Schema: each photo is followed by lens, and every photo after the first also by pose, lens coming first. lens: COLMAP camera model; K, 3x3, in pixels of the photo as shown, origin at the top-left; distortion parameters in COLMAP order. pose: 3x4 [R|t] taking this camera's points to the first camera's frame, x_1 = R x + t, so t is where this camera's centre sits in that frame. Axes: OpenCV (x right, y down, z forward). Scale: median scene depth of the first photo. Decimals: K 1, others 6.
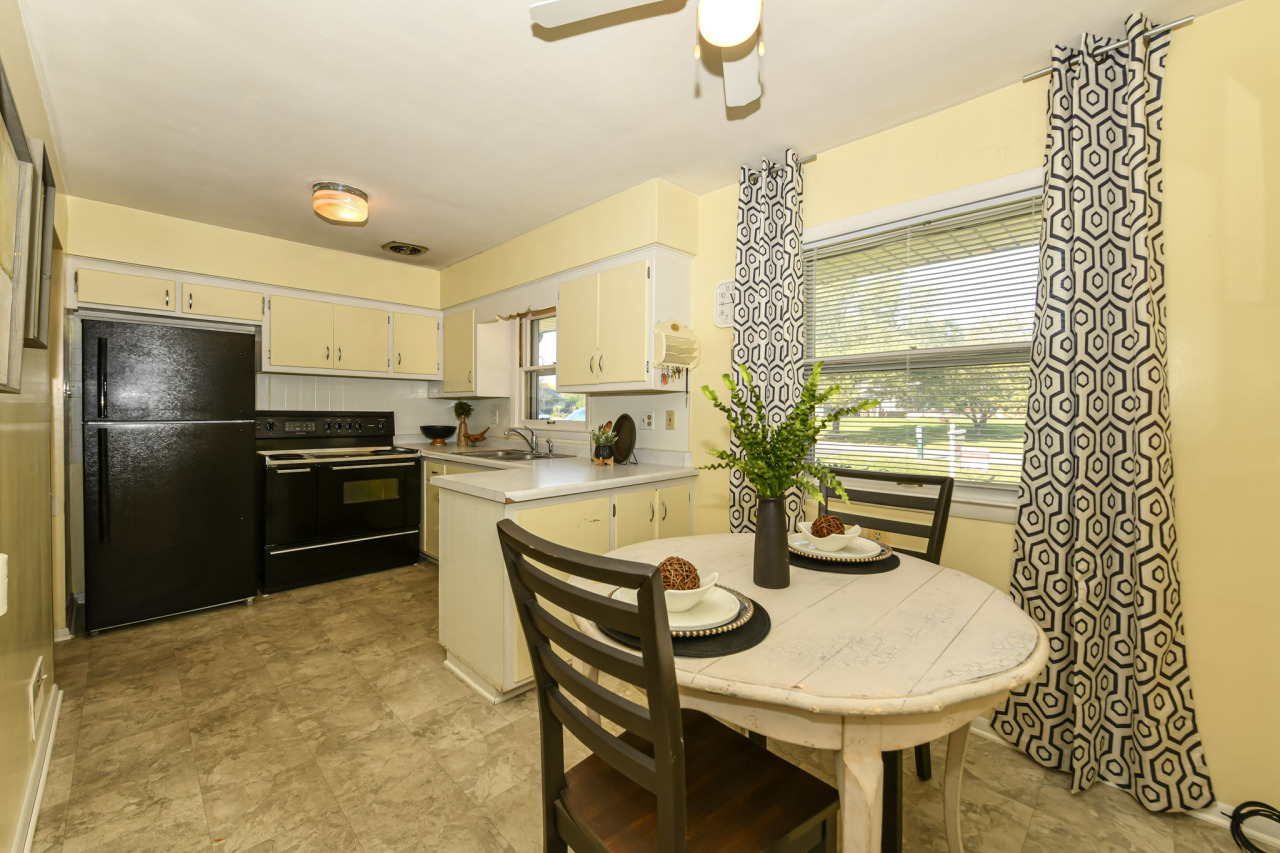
lens RADIAL K [[511.9, 0, 613.4], [0, 511.9, 417.1], [0, 0, 1]] dist [-0.006959, 0.000218]
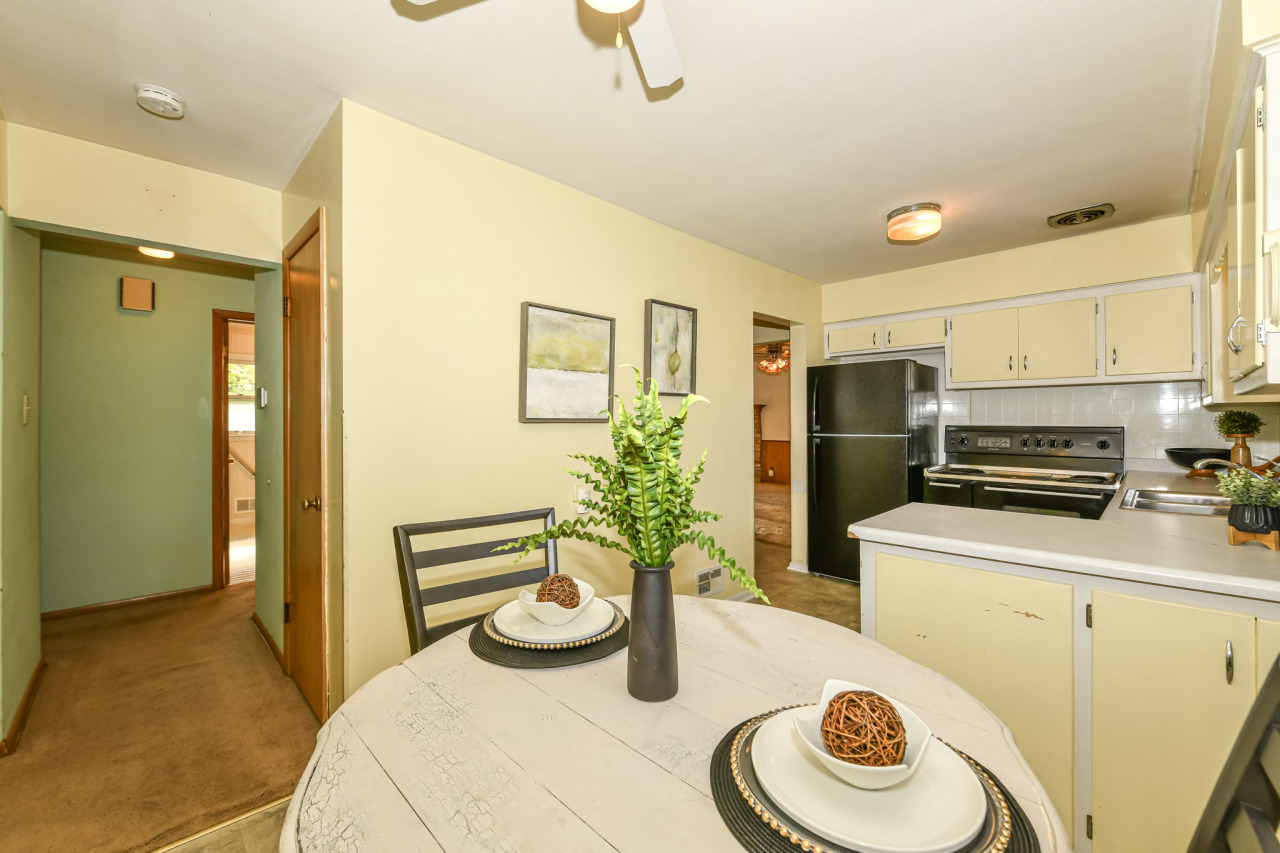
lens RADIAL K [[511.9, 0, 644.2], [0, 511.9, 422.3], [0, 0, 1]] dist [-0.006959, 0.000218]
pose [[0.014063, -0.002604, -0.999898, 0.369949], [-0.006662, 0.999974, -0.002698, -0.012818], [0.999879, 0.006699, 0.014046, 0.361116]]
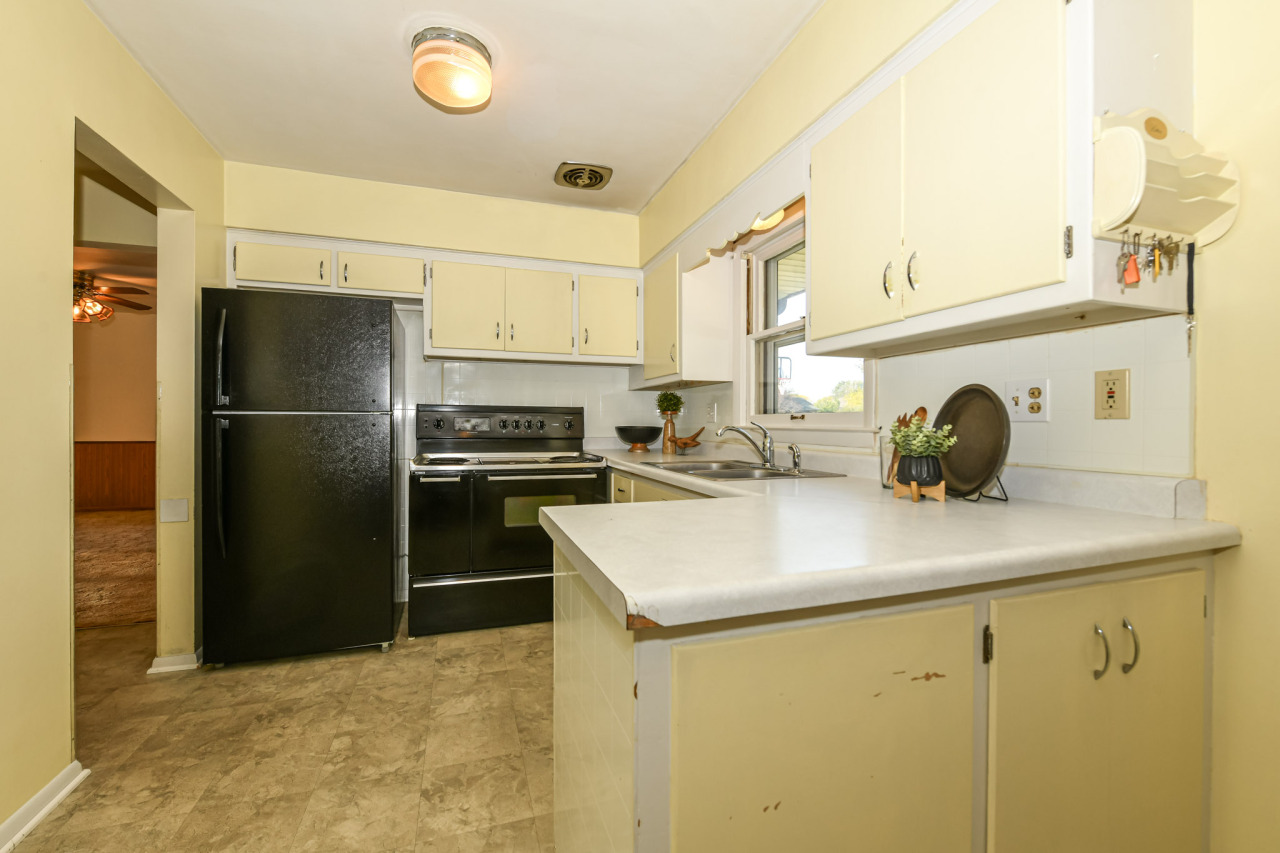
lens RADIAL K [[511.9, 0, 626.5], [0, 511.9, 424.6], [0, 0, 1]] dist [-0.006959, 0.000218]
pose [[0.900756, -0.000525, -0.434325, -0.045954], [-0.004634, 0.999931, -0.010820, 0.029176], [0.434300, 0.011759, 0.900691, 0.412560]]
